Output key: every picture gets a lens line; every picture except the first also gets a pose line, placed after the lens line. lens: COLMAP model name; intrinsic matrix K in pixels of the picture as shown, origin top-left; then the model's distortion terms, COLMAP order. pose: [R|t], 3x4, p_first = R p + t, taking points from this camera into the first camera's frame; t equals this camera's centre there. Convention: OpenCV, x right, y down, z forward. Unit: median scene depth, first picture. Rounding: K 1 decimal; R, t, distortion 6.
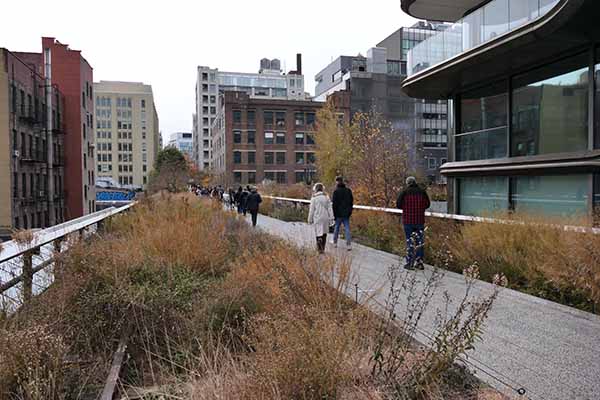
lens RADIAL K [[456.4, 0, 299.1], [0, 456.4, 199.6], [0, 0, 1]] dist [-0.005432, -0.000863]
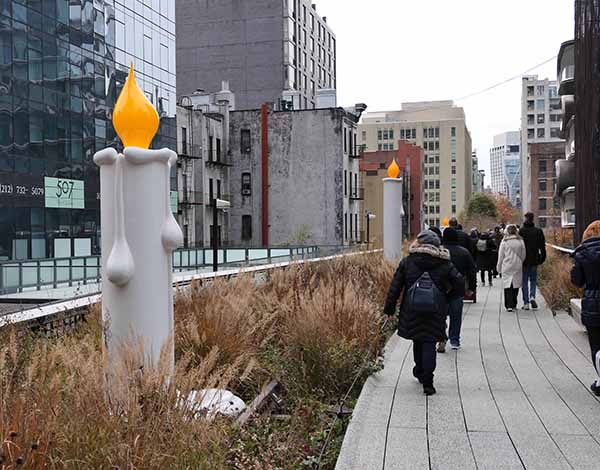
lens RADIAL K [[761.1, 0, 299.5], [0, 761.1, 235.3], [0, 0, 1]] dist [0.115372, 0.000000]
pose [[0.867717, 0.000420, -0.497058, 0.109716], [-0.011393, 0.999754, -0.019044, 0.008872], [0.496927, 0.022187, 0.867509, -0.347524]]
